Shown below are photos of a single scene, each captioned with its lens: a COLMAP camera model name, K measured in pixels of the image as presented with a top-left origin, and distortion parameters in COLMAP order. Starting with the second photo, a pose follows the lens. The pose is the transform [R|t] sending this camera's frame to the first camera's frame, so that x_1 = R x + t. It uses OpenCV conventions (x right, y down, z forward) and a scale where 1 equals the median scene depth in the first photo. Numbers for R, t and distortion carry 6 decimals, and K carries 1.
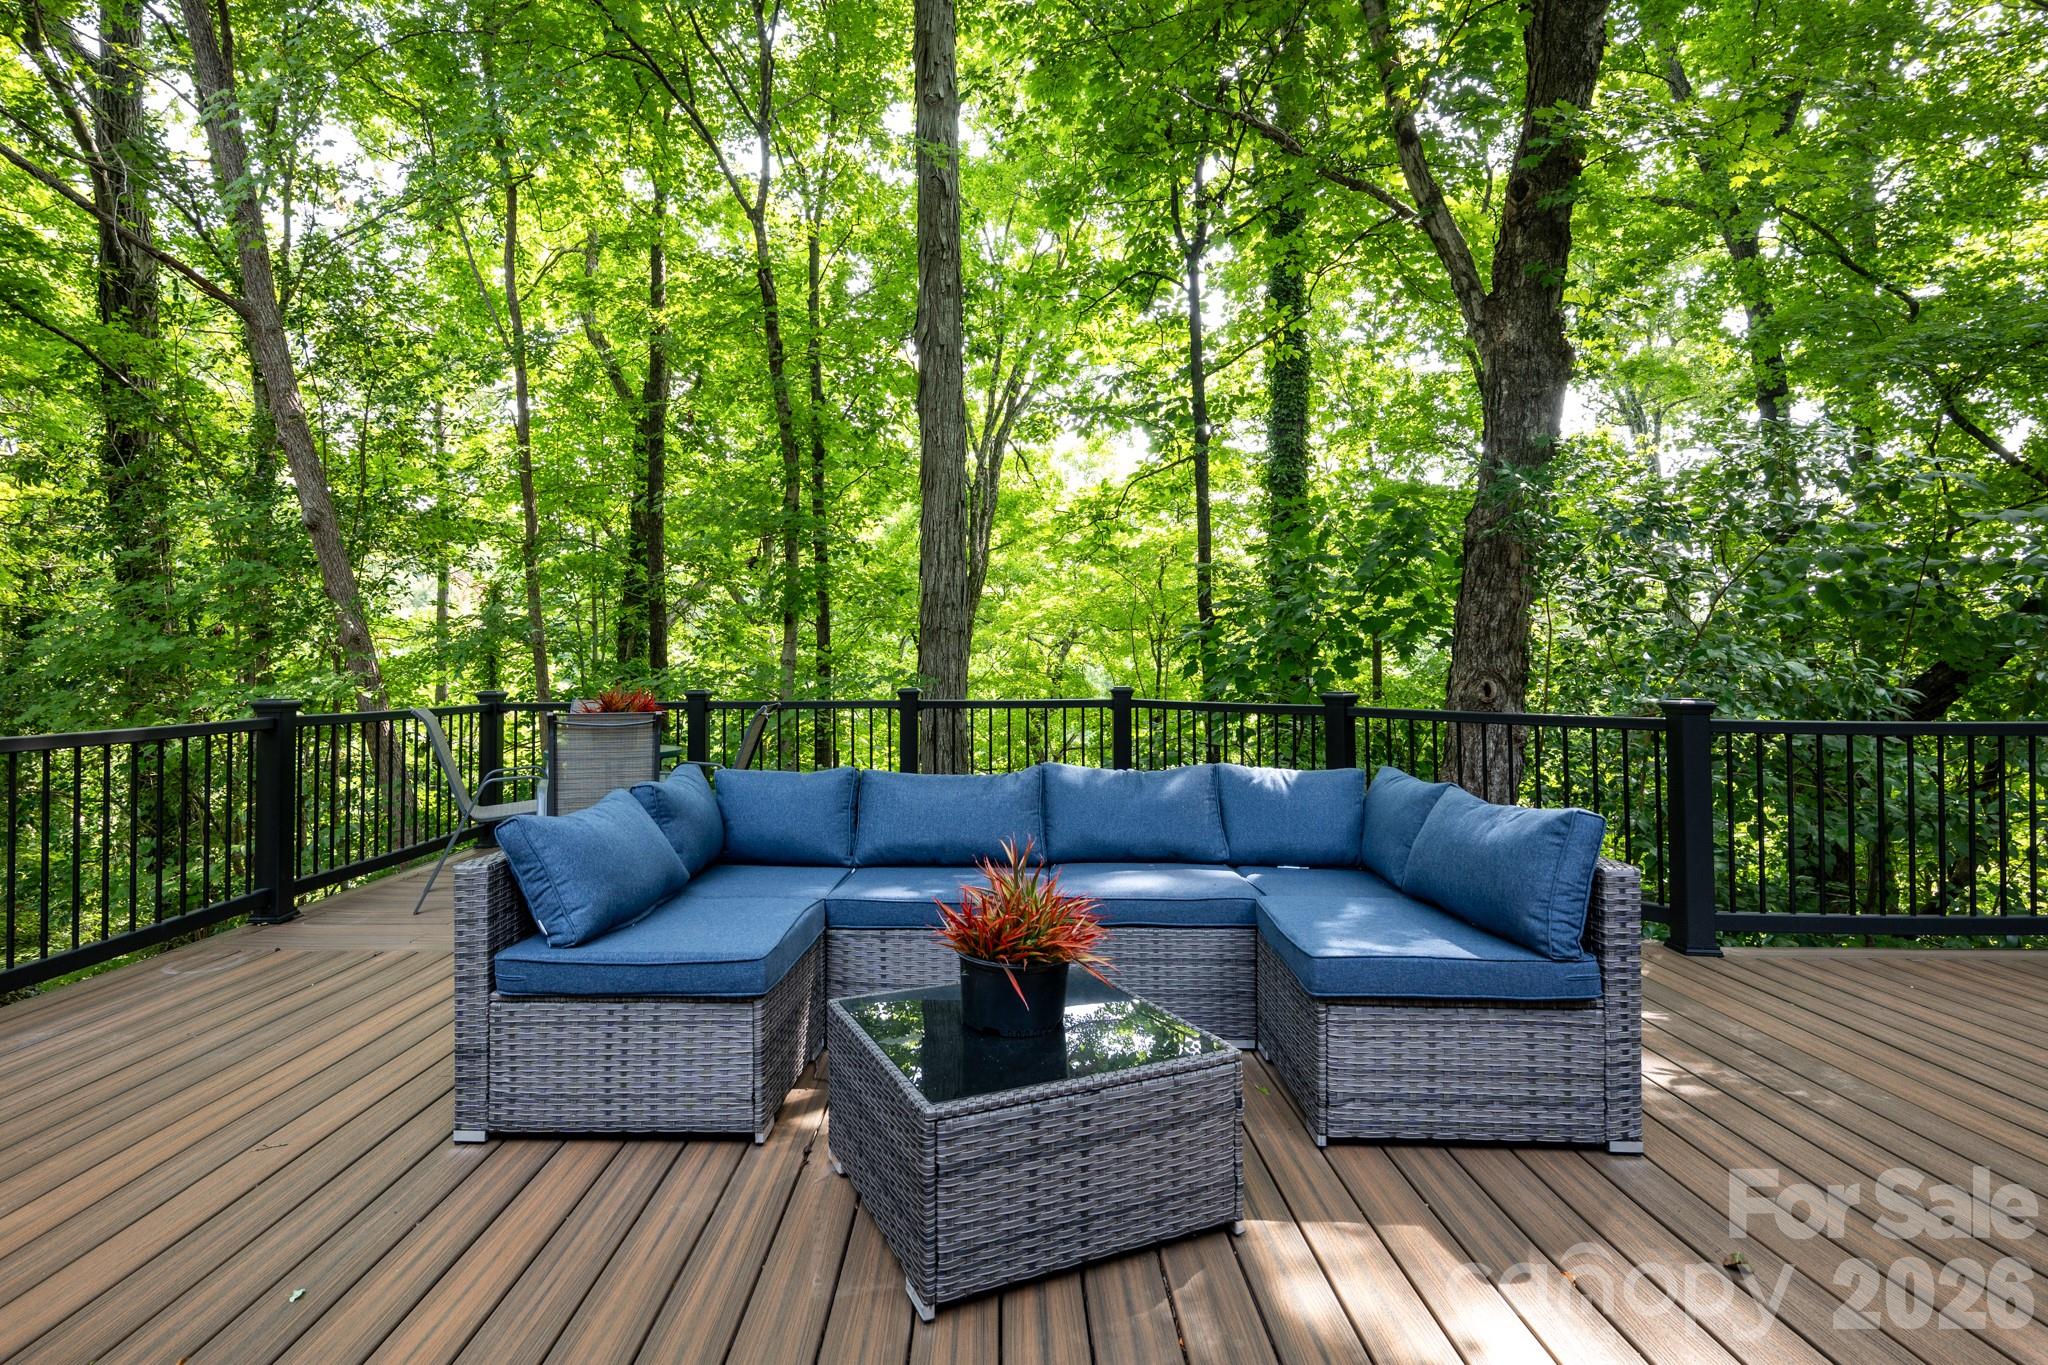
lens RADIAL K [[982.3, 0, 1018.3], [0, 982.3, 632.9], [0, 0, 1]] dist [-0.004016, -0.000378]
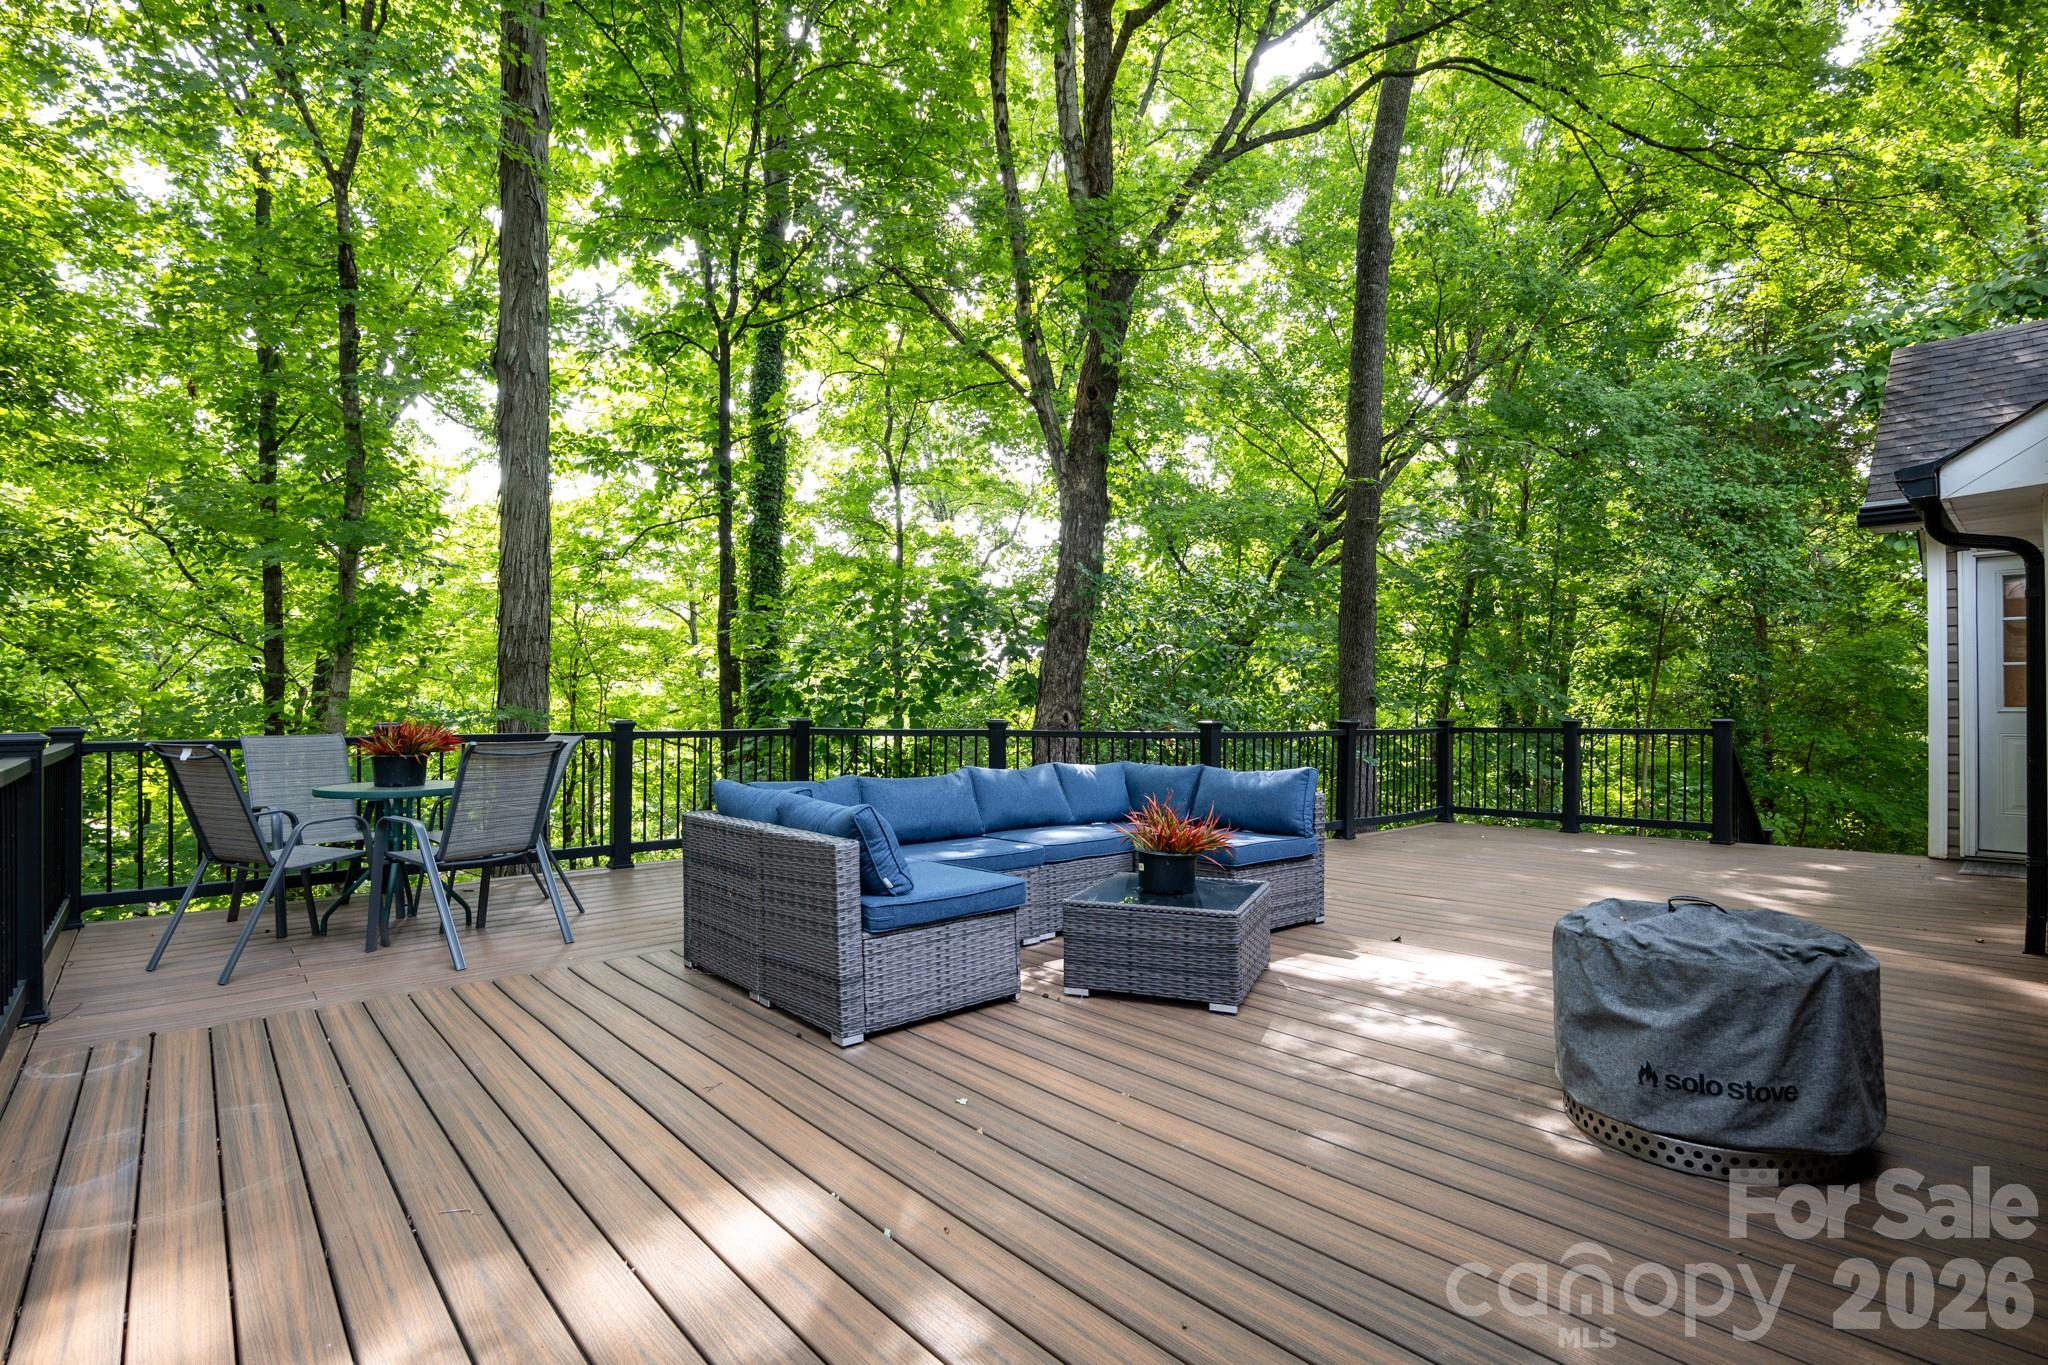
lens RADIAL K [[949.9, 0, 1025.3], [0, 949.9, 699.7], [0, 0, 1]] dist [-0.015918, 0.000203]
pose [[0.745592, 0.007759, 0.666358, -1.251227], [-0.026014, 0.999509, 0.017468, 0.012483], [-0.665895, -0.030359, 0.745428, -0.123898]]
